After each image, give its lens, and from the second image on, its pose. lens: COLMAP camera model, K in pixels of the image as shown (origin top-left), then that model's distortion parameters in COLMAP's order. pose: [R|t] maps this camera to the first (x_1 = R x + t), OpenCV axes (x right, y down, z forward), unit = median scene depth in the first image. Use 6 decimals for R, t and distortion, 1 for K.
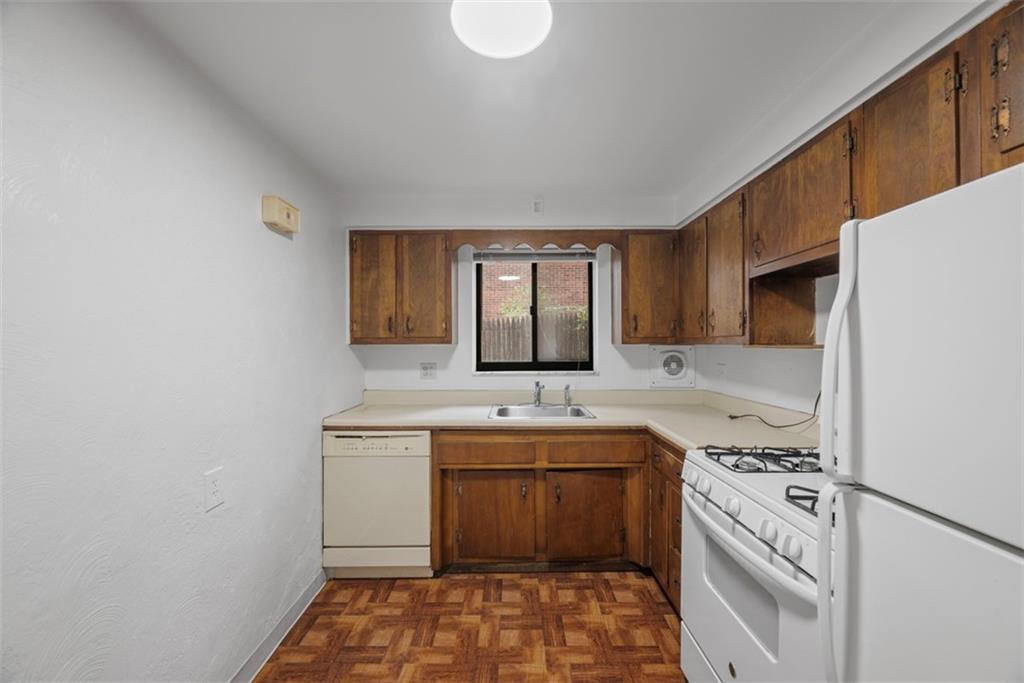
lens RADIAL K [[404.5, 0, 521.0], [0, 404.5, 341.4], [0, 0, 1]] dist [-0.004026, 0.000357]
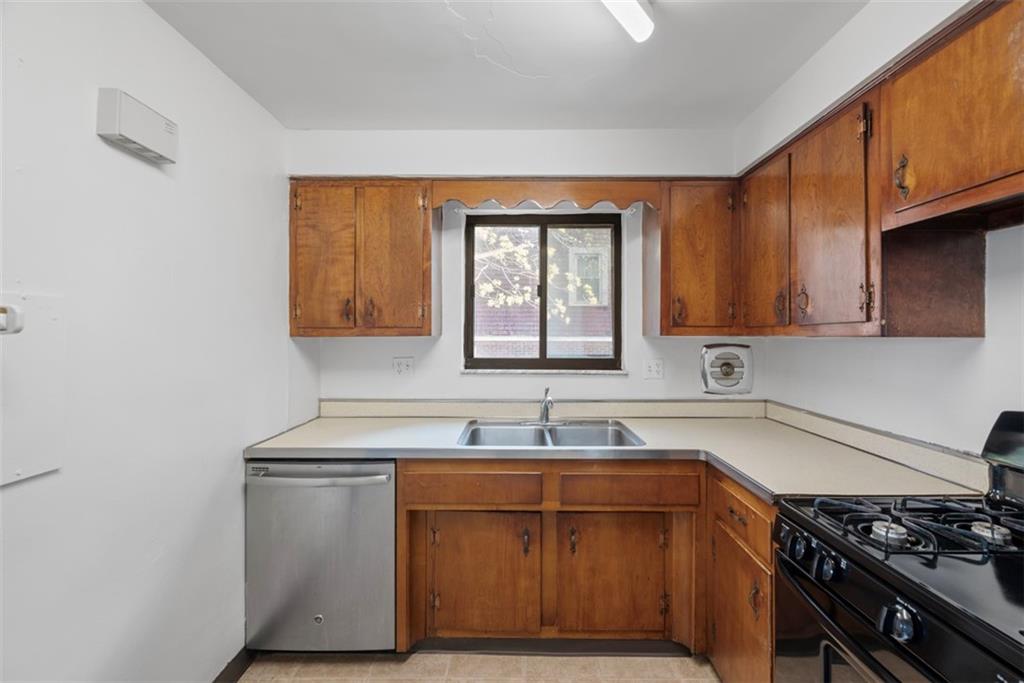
lens RADIAL K [[421.3, 0, 520.9], [0, 421.3, 339.5], [0, 0, 1]] dist [-0.002031, -0.000042]
pose [[0.999909, 0.000858, -0.013442, 0.007833], [-0.000655, 0.999886, 0.015103, 0.003327], [0.013454, -0.015093, 0.999796, 0.266044]]
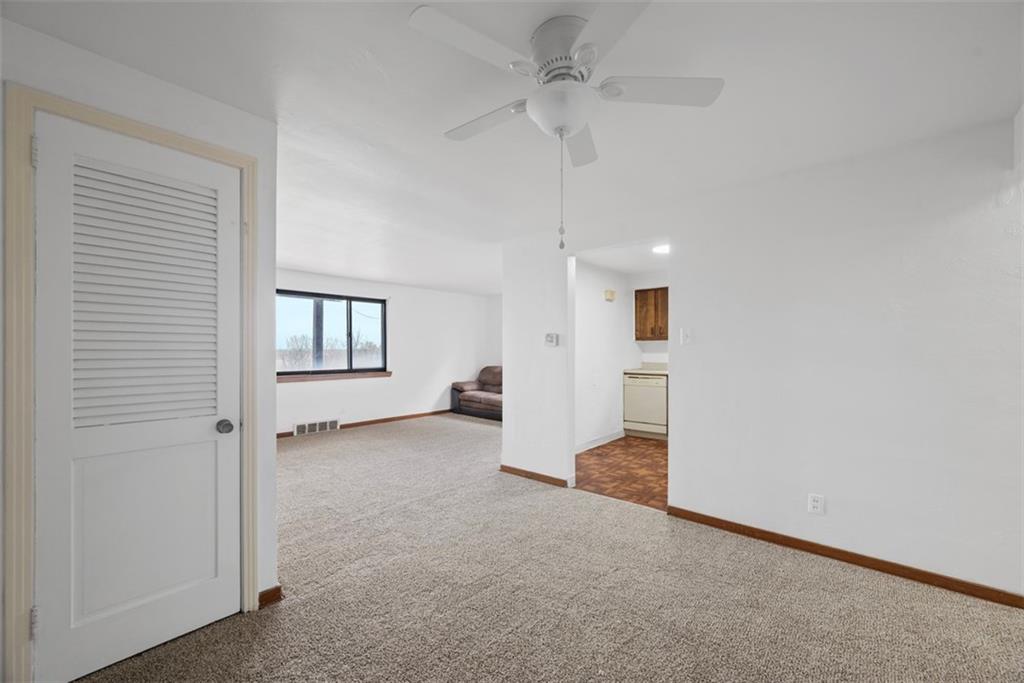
lens RADIAL K [[404.5, 0, 513.8], [0, 404.5, 349.3], [0, 0, 1]] dist [-0.004026, 0.000357]
pose [[0.746939, 0.005943, -0.664866, 0.640416], [0.008338, 0.999798, 0.018304, 0.011582], [0.664840, -0.019216, 0.746739, -1.274733]]
